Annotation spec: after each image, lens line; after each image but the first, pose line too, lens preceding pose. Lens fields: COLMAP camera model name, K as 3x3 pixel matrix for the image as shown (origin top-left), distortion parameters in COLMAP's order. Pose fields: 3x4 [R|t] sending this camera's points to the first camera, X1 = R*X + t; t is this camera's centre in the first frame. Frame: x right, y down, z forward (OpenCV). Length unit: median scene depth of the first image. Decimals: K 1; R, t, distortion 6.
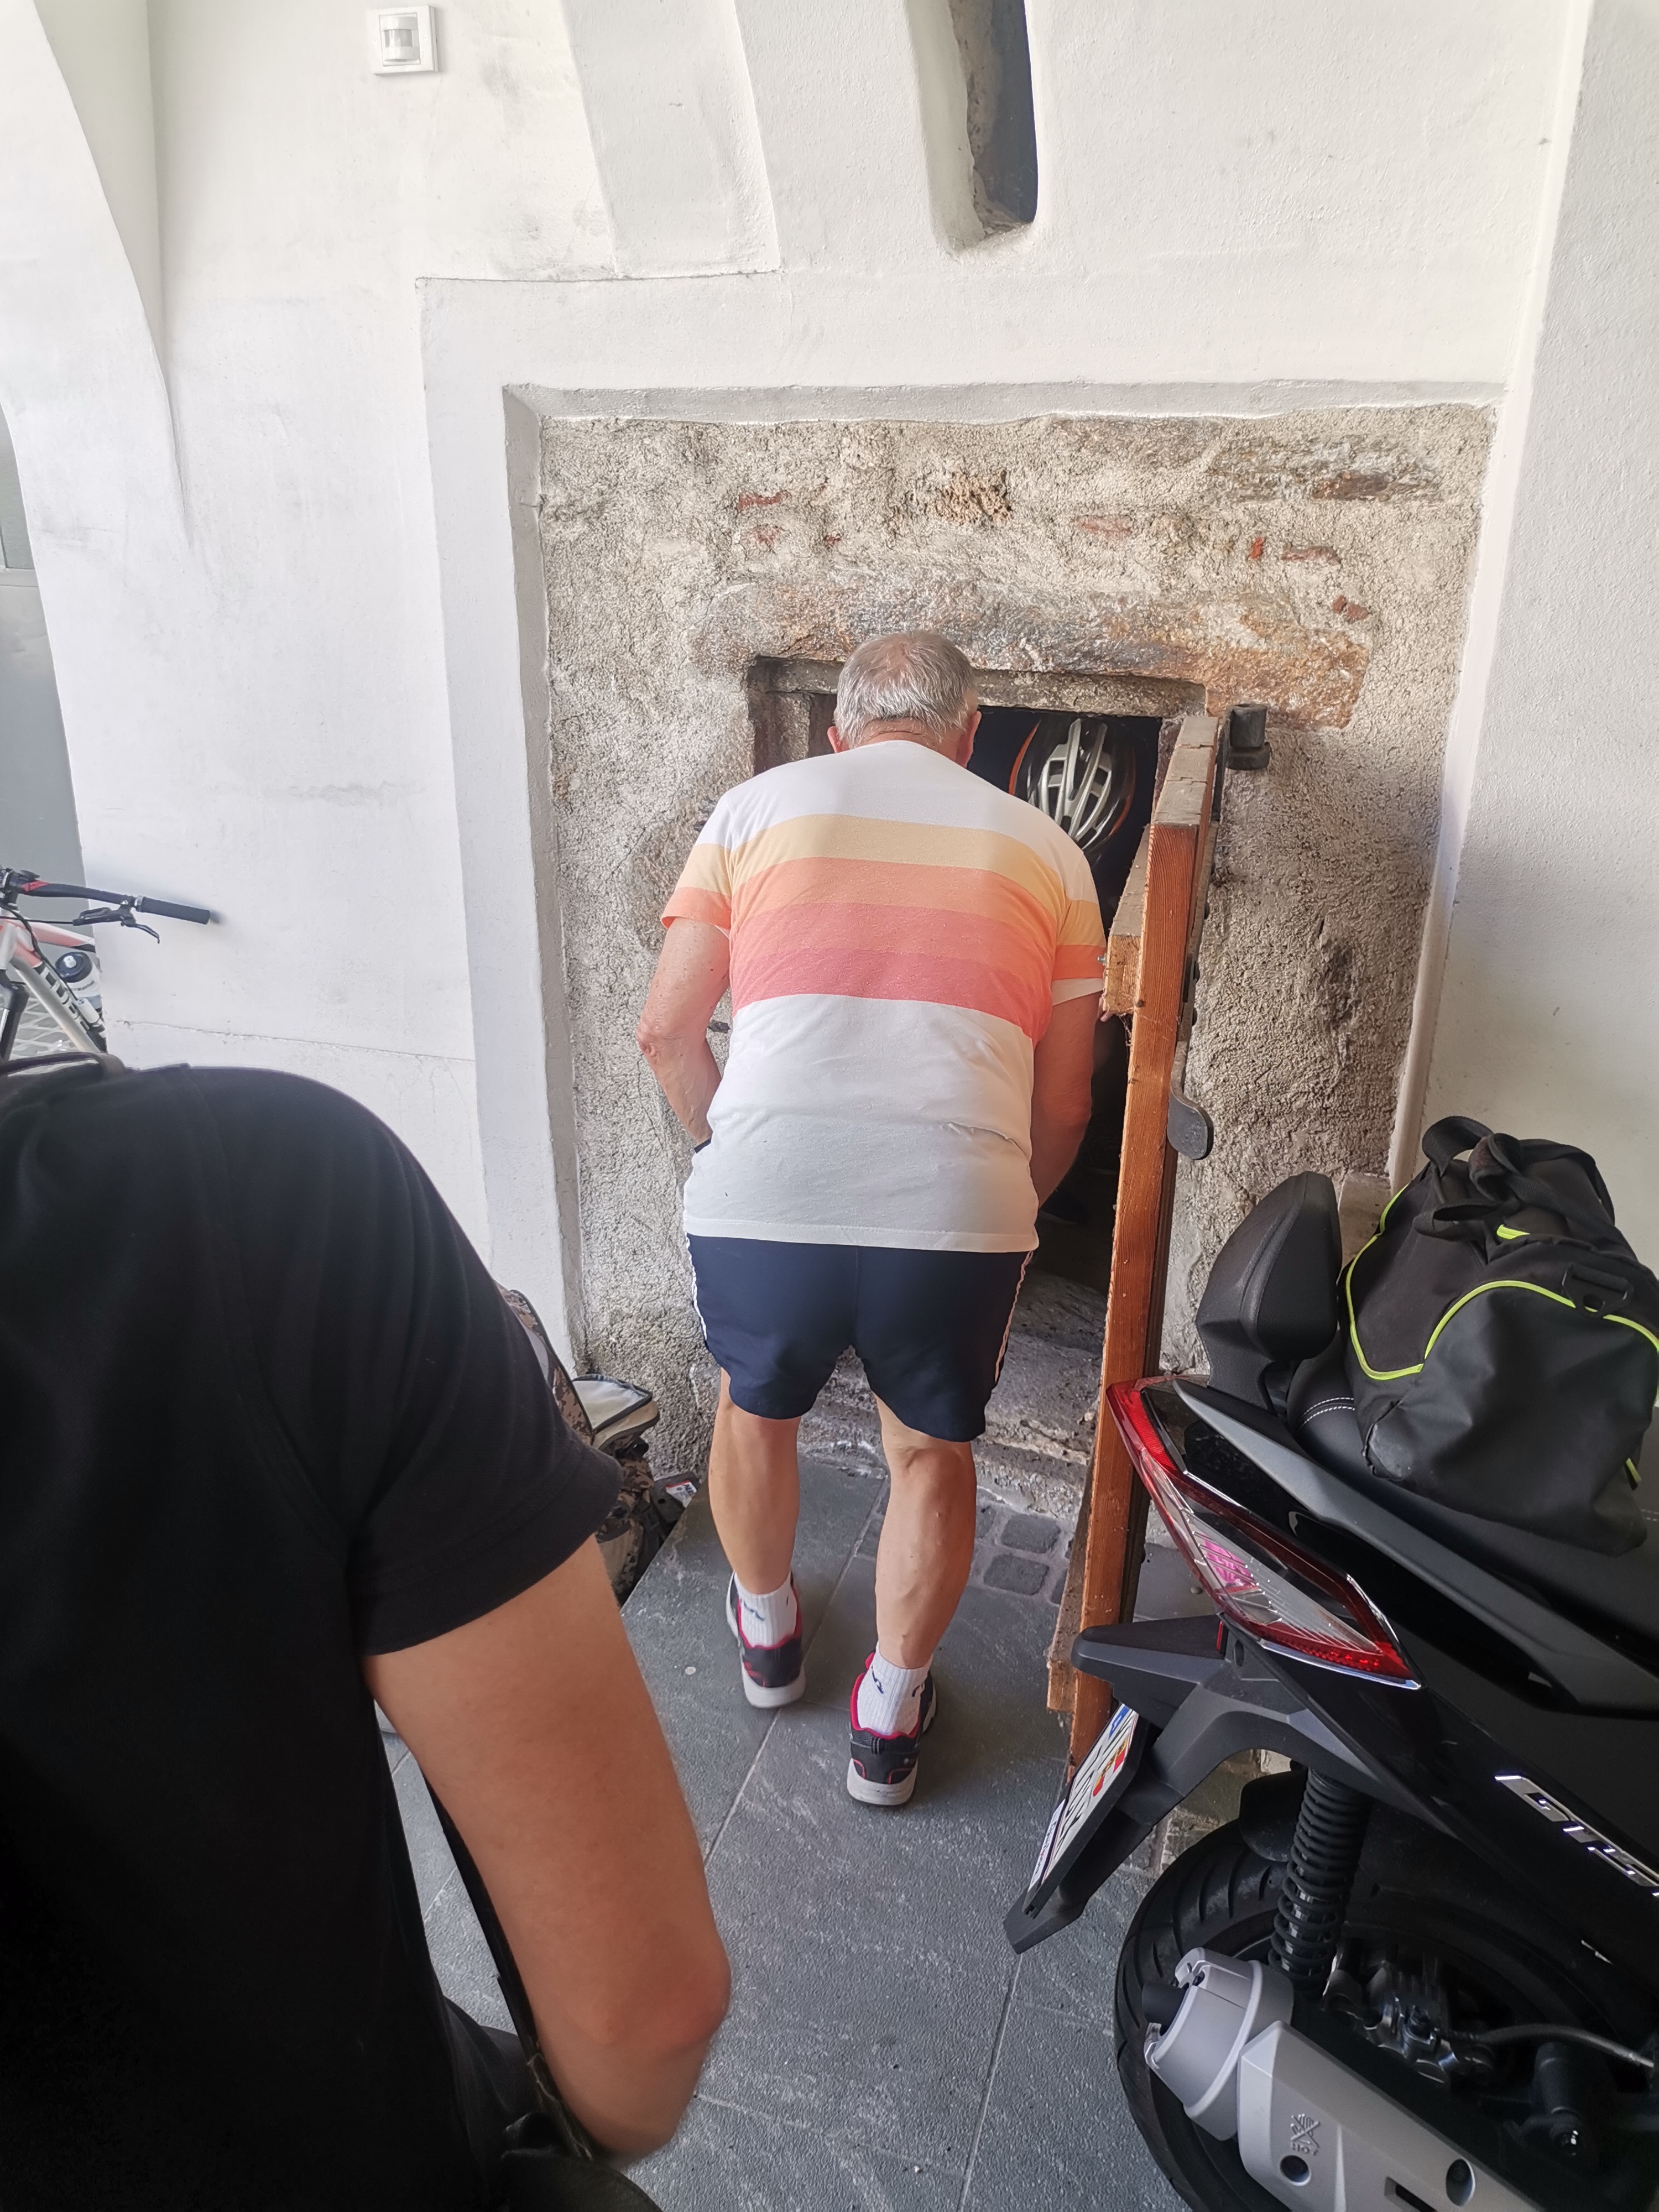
lens RADIAL K [[1653.1, 0, 829.2], [0, 1653.1, 1131.1], [0, 0, 1]] dist [0.080671, -0.061294]
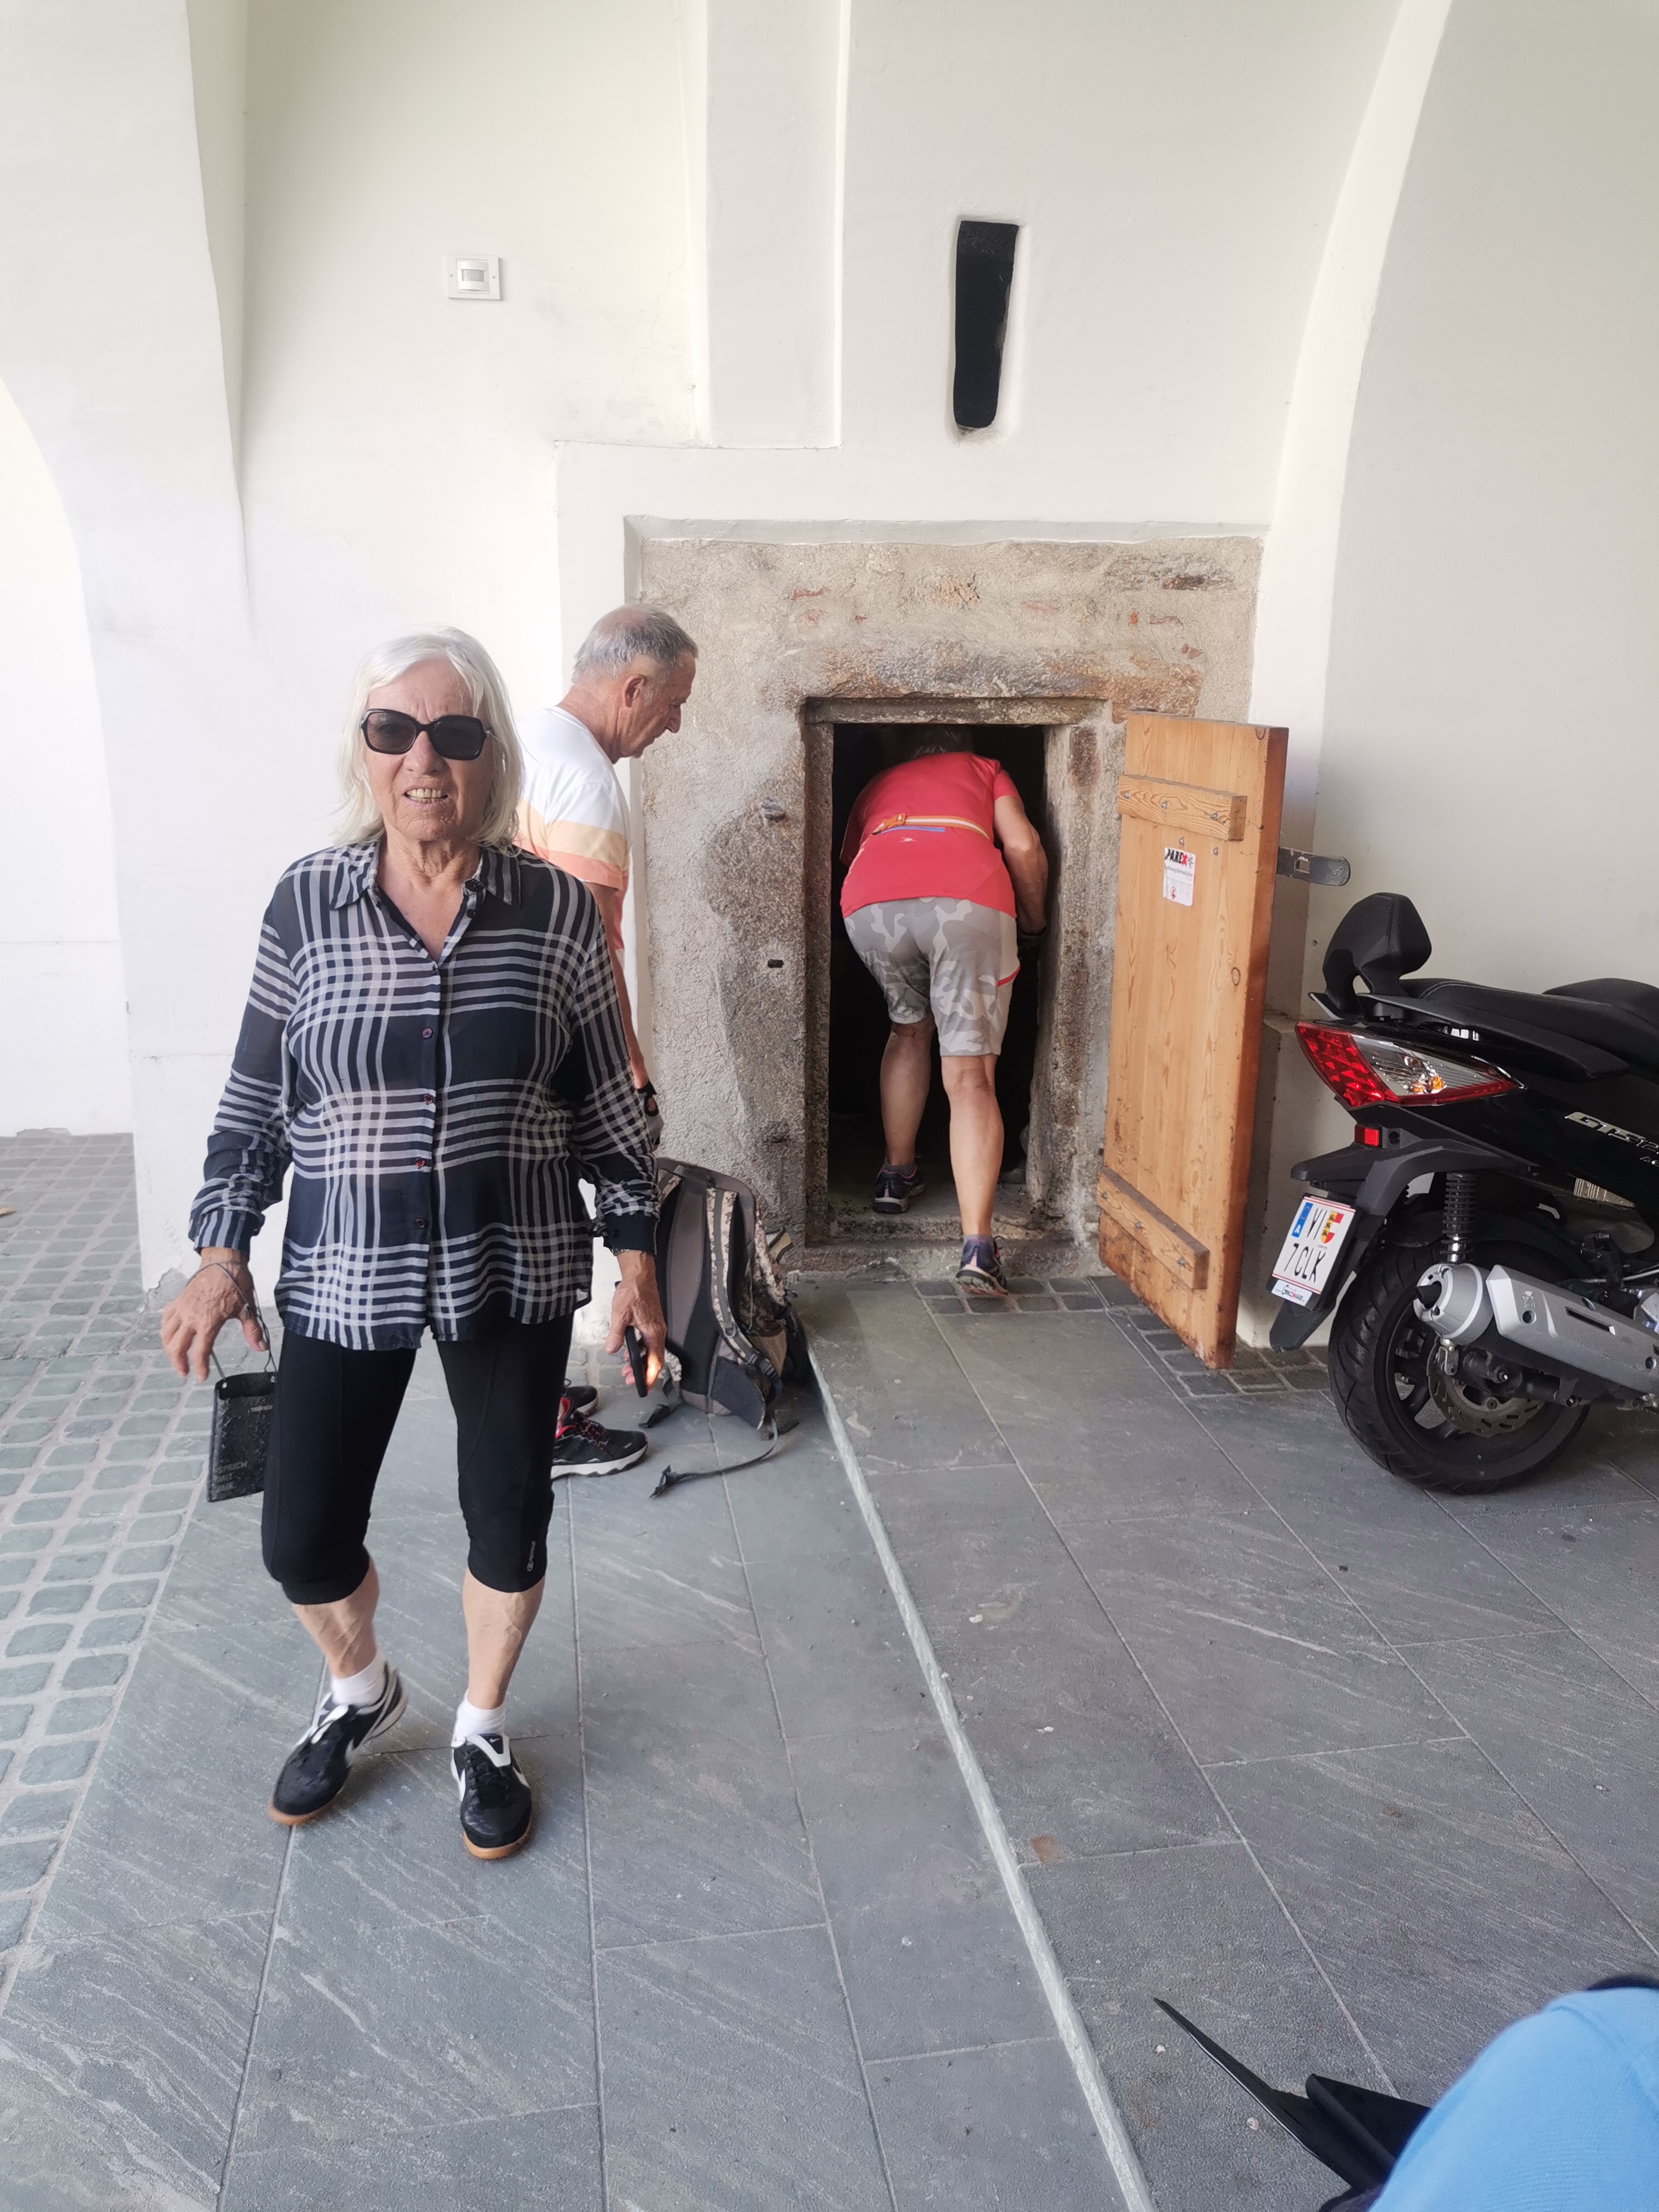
lens RADIAL K [[1653.1, 0, 829.2], [0, 1653.1, 1131.1], [0, 0, 1]] dist [0.080671, -0.061294]
pose [[0.889720, -0.128196, 0.438137, -0.774744], [0.173177, 0.982802, -0.064107, 0.204467], [-0.422384, 0.132913, 0.896619, -0.297945]]
